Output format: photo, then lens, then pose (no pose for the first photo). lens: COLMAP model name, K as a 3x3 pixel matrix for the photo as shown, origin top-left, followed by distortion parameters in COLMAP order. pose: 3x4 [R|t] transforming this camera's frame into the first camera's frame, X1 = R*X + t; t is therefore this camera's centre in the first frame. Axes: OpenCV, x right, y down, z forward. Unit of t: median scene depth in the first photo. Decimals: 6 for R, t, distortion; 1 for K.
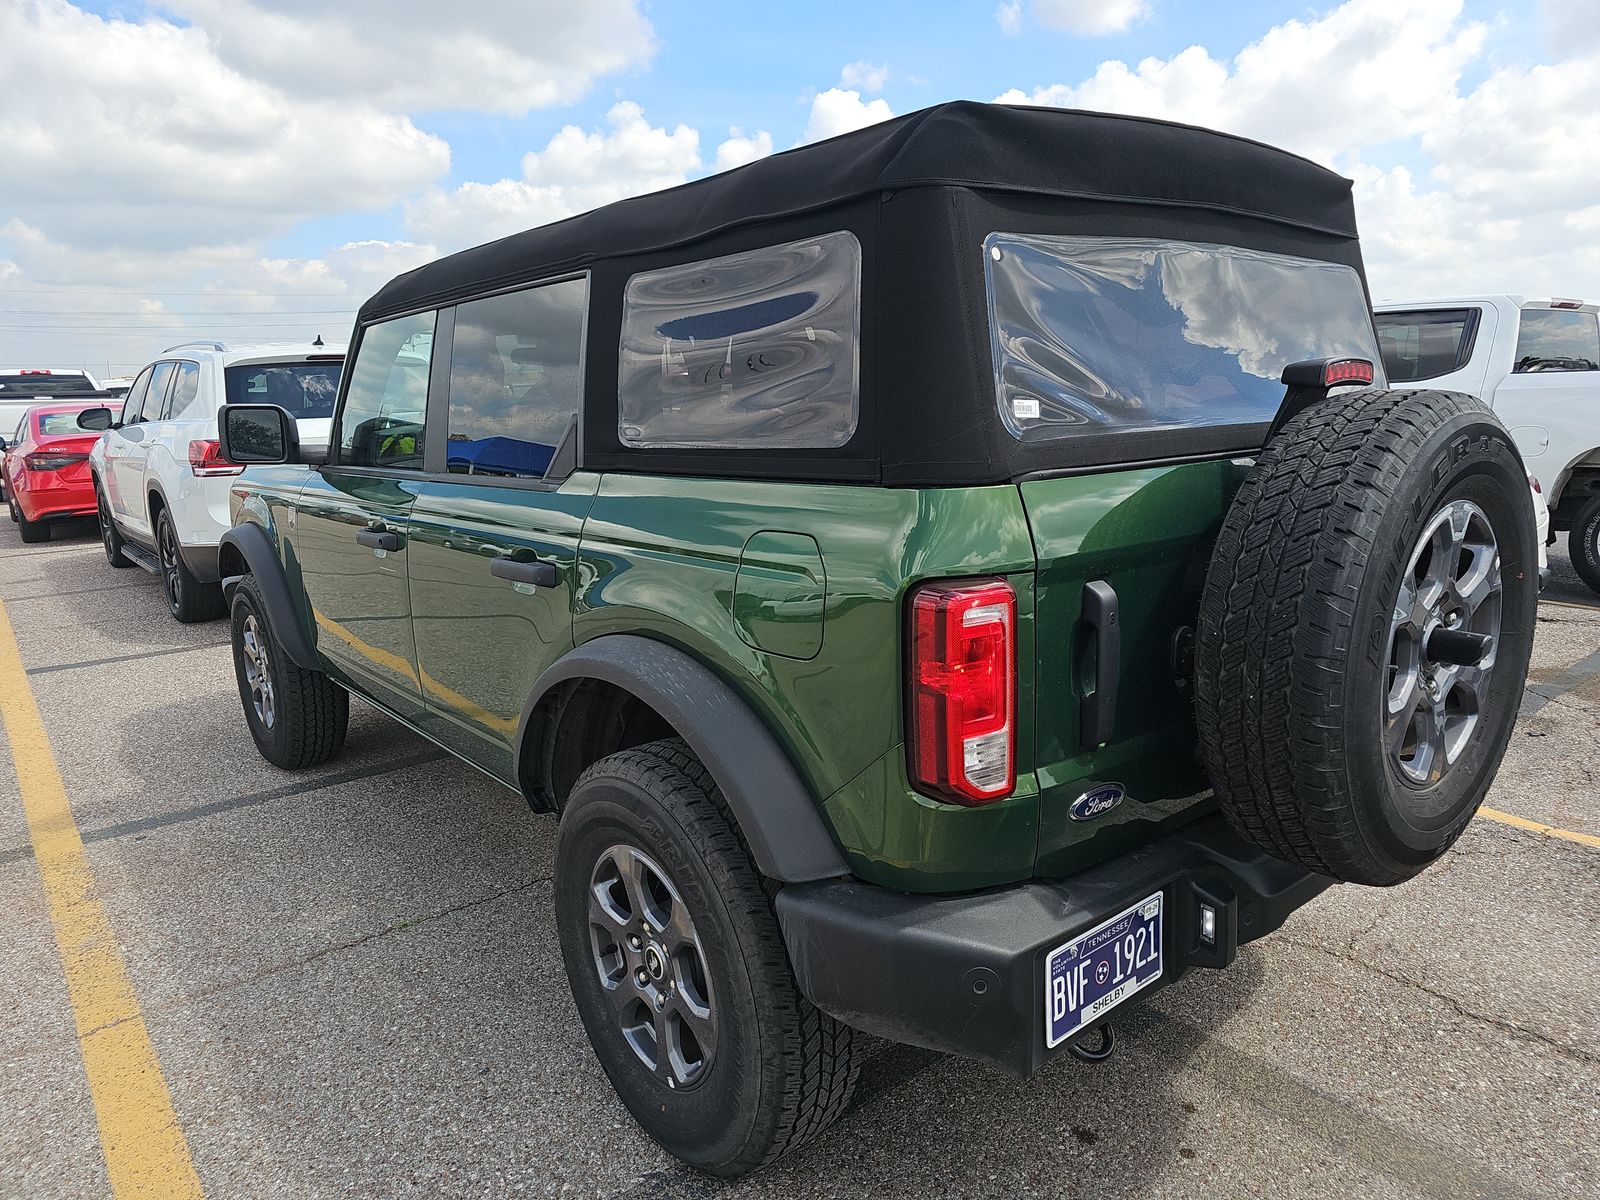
lens RADIAL K [[1085.6, 0, 800.0], [0, 1085.6, 600.0], [0, 0, 1]] dist [0.024115, -0.020997]
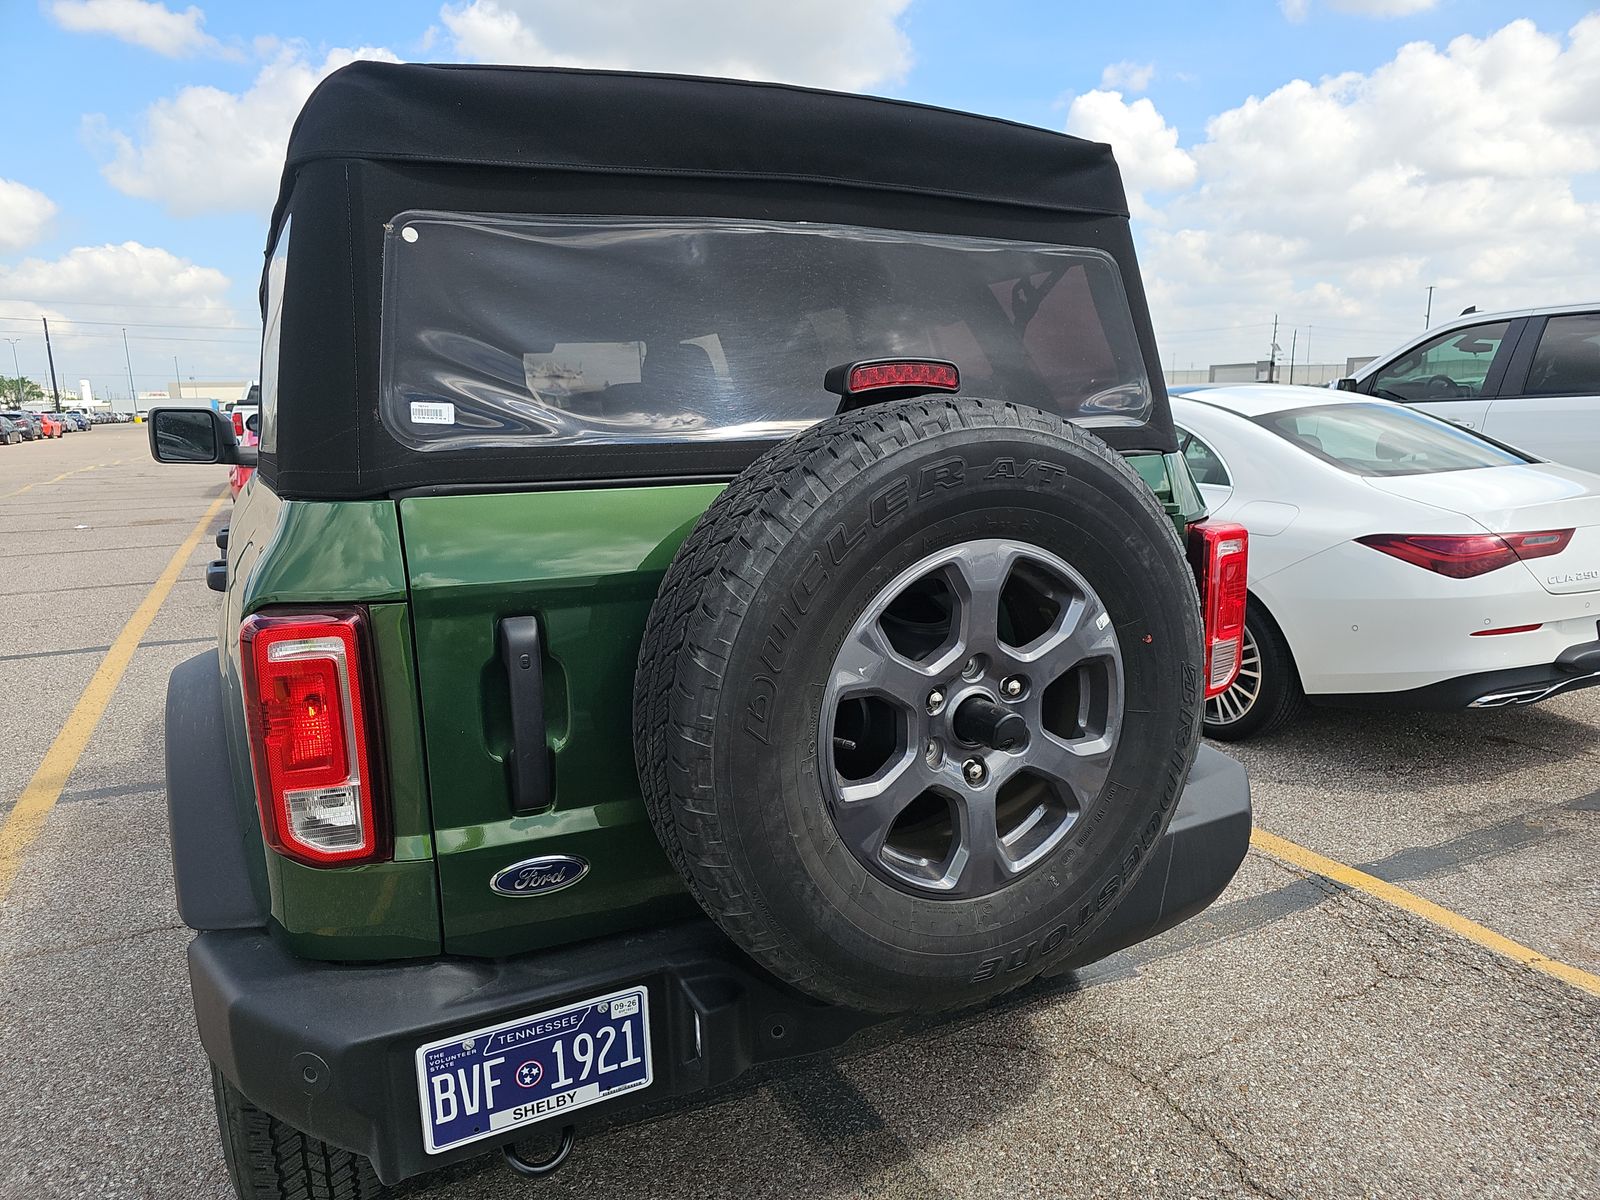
lens RADIAL K [[1085.6, 0, 800.0], [0, 1085.6, 600.0], [0, 0, 1]] dist [0.024115, -0.020997]
pose [[0.972601, 0.046189, -0.227846, 0.660949], [-0.048534, 0.998810, -0.004697, -0.037050], [0.227358, 0.015626, 0.973686, 0.206381]]
